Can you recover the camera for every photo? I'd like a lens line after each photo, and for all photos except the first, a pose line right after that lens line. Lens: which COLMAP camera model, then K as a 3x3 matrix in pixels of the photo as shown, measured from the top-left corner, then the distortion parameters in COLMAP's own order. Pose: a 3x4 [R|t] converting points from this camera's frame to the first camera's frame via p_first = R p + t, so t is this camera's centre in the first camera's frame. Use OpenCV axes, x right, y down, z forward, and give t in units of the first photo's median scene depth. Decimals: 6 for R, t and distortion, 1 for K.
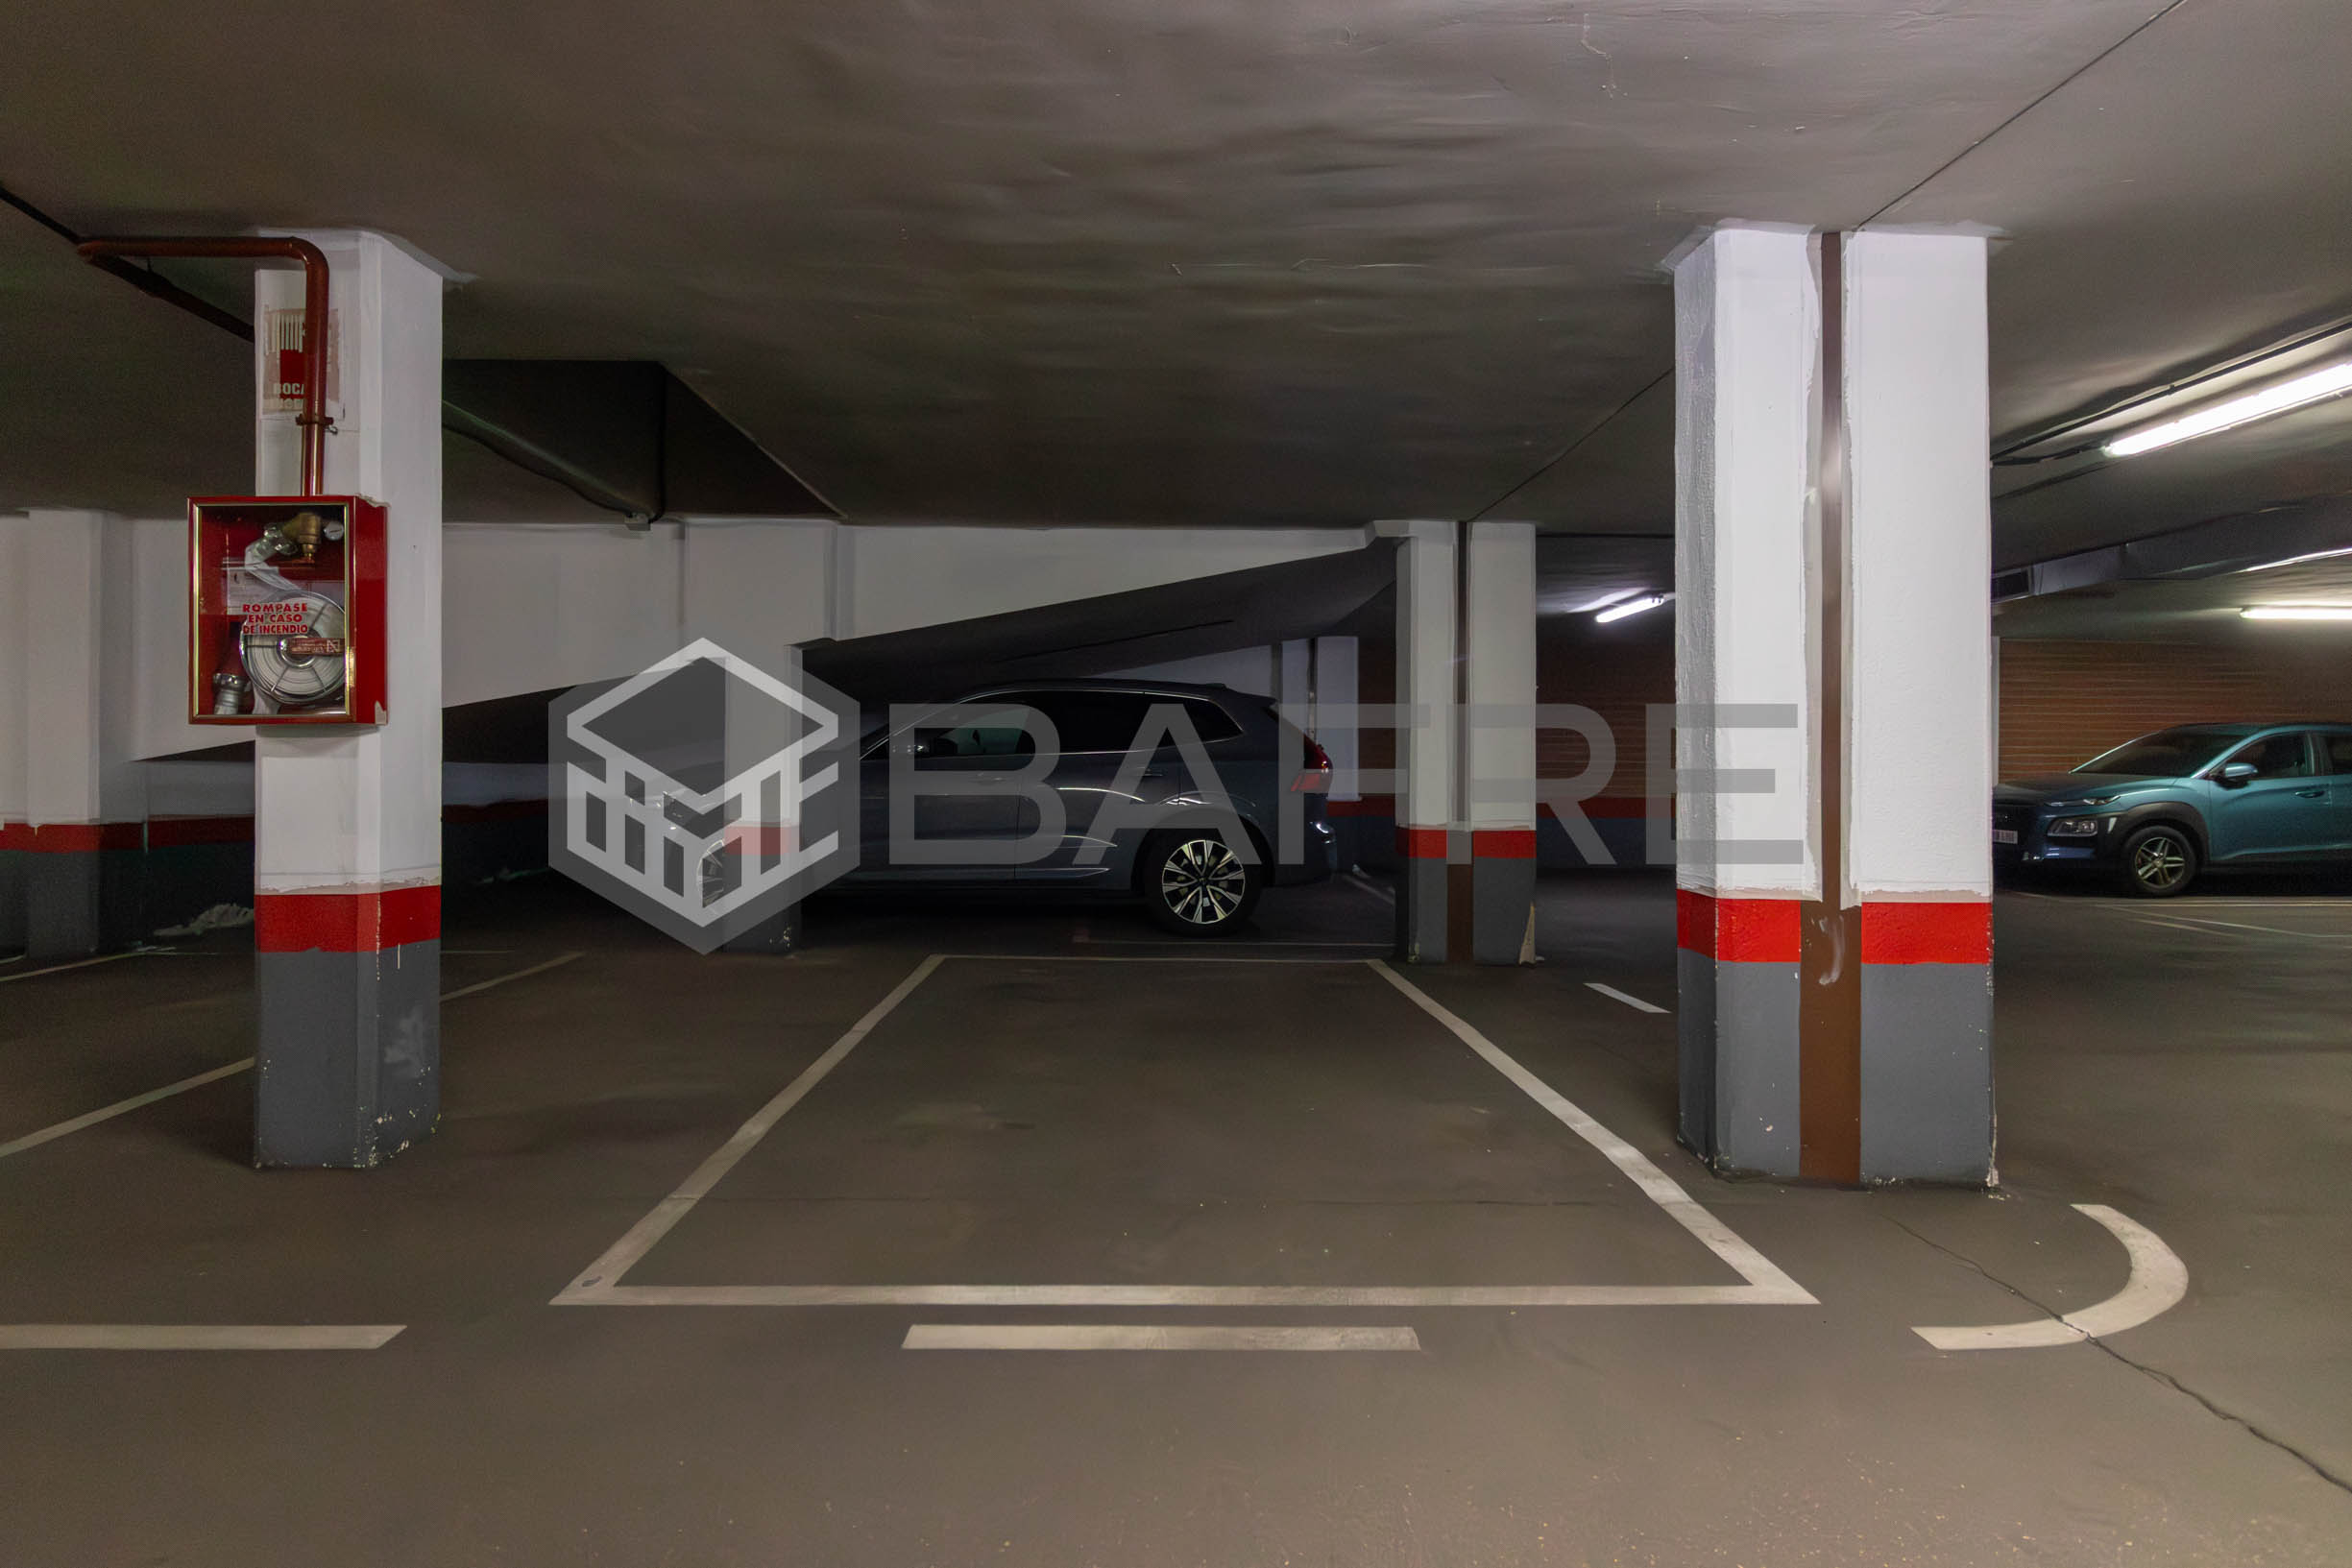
lens RADIAL K [[1381.4, 0, 1173.4], [0, 1381.4, 781.0], [0, 0, 1]] dist [0.002709, -0.000418]
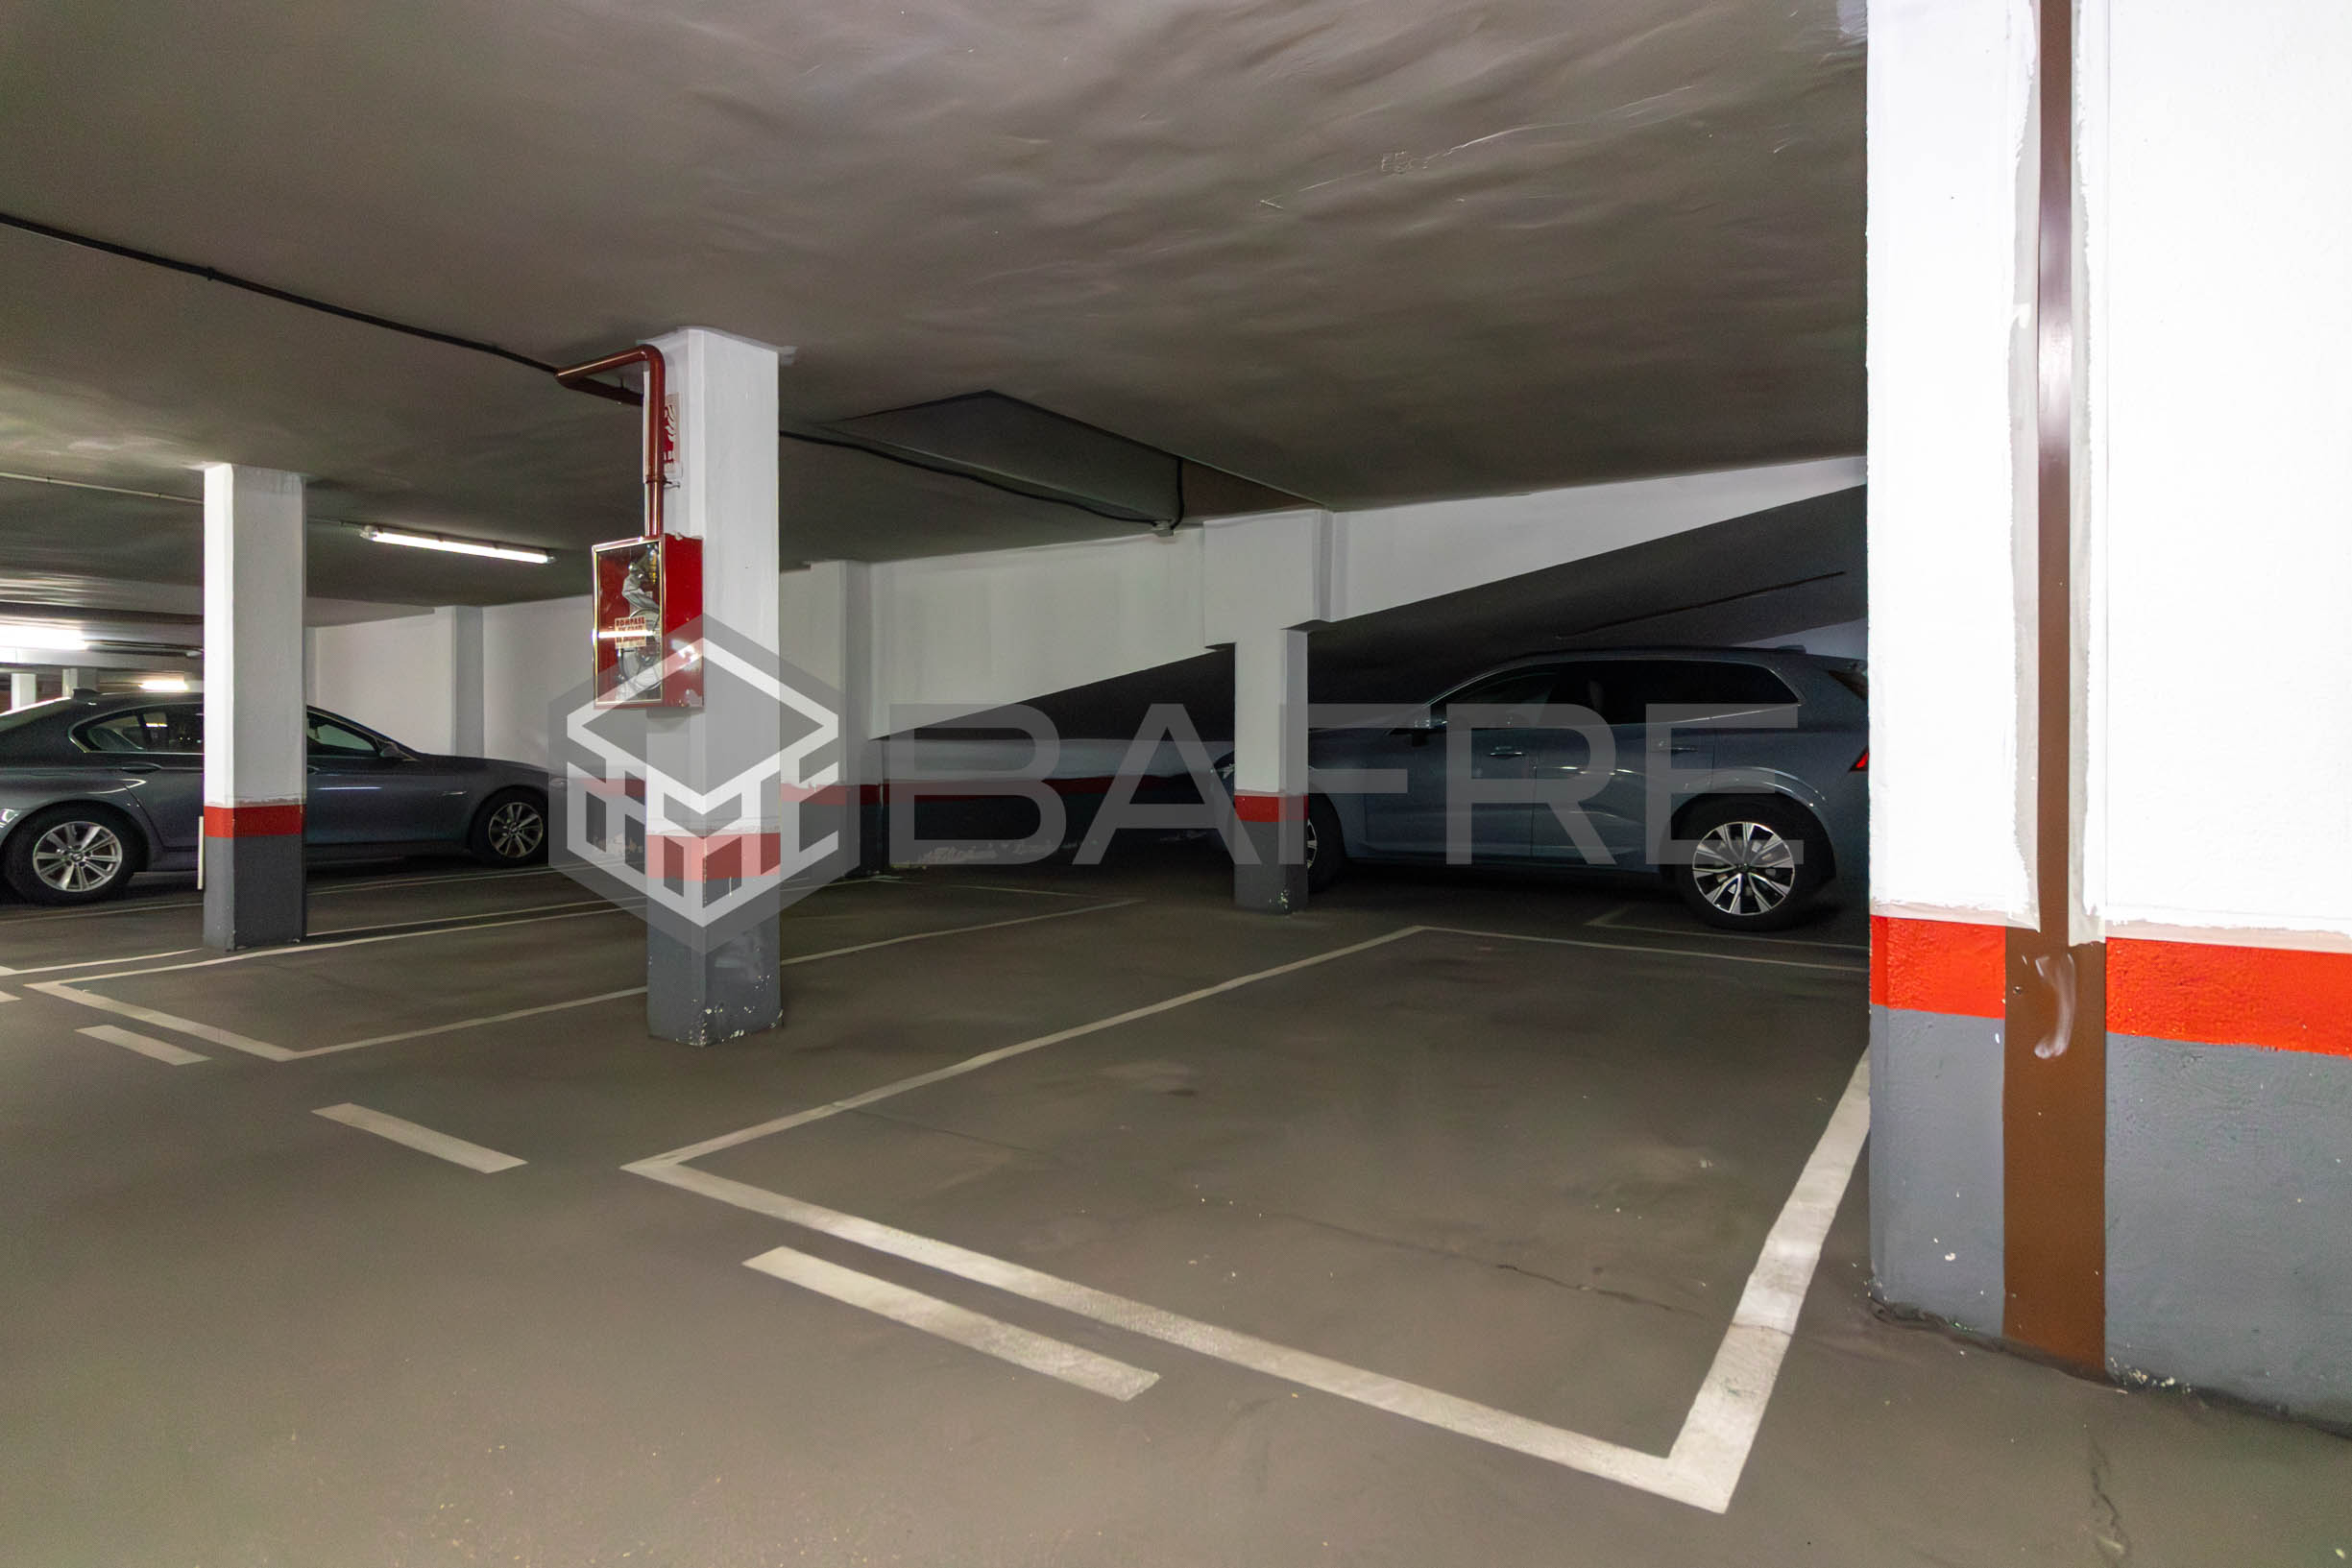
lens RADIAL K [[1288.7, 0, 1173.1], [0, 1288.7, 767.4], [0, 0, 1]] dist [0.001442, -0.001699]
pose [[0.818247, 0.006075, -0.574835, 0.483837], [-0.002221, 0.999970, 0.007407, 0.005794], [0.574862, -0.004784, 0.818236, 0.260460]]
